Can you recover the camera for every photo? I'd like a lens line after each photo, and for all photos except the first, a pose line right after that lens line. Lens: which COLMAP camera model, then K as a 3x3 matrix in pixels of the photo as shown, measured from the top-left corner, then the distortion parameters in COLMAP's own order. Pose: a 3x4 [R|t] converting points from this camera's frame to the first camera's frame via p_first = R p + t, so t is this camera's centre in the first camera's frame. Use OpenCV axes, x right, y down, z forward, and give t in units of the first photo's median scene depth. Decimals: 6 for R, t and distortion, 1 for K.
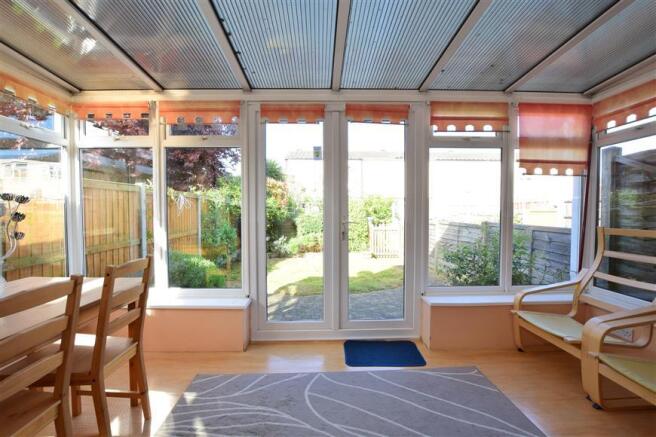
lens RADIAL K [[290.5, 0, 328.0], [0, 290.5, 218.5], [0, 0, 1]] dist [-0.028332, 0.000770]
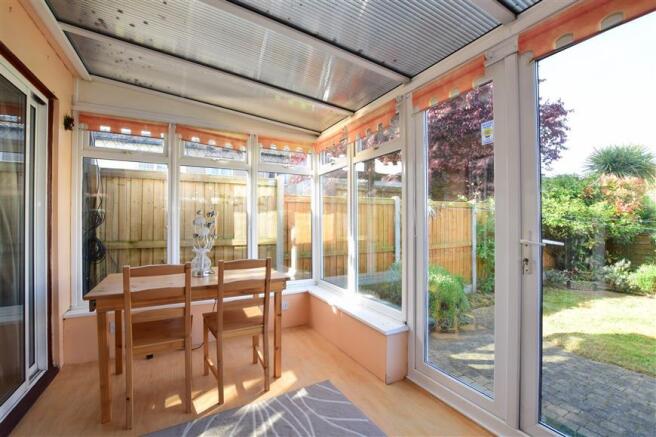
lens RADIAL K [[290.5, 0, 328.0], [0, 290.5, 218.5], [0, 0, 1]] dist [-0.028332, 0.000770]
pose [[0.453650, -0.006799, -0.891154, 0.111726], [-0.024622, 0.999494, -0.020159, -0.003939], [0.890840, 0.031087, 0.453253, 0.121402]]
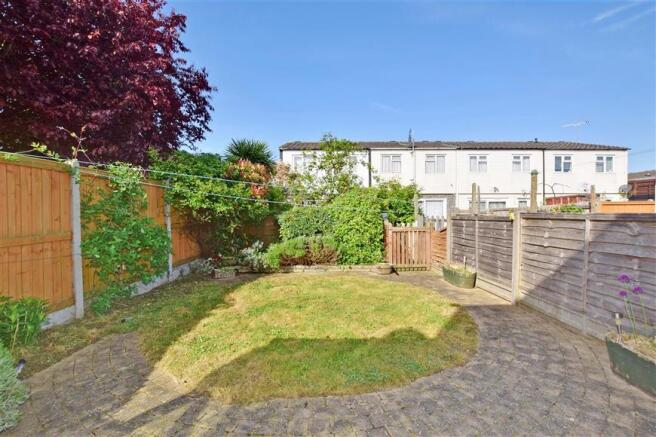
lens RADIAL K [[290.5, 0, 328.0], [0, 290.5, 218.5], [0, 0, 1]] dist [-0.028332, 0.000770]
pose [[0.999750, -0.007337, -0.021127, 0.022441], [0.007200, 0.999953, -0.006527, 0.013863], [0.021174, 0.006373, 0.999755, 0.340643]]
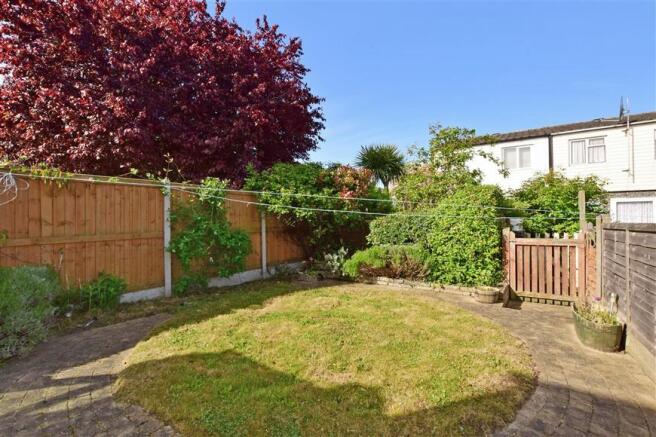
lens RADIAL K [[290.5, 0, 328.0], [0, 290.5, 218.5], [0, 0, 1]] dist [-0.028332, 0.000770]
pose [[0.806187, -0.008205, -0.591603, 0.210000], [-0.010172, 0.999564, -0.027724, 0.014426], [0.591573, 0.028369, 0.805752, 0.465087]]
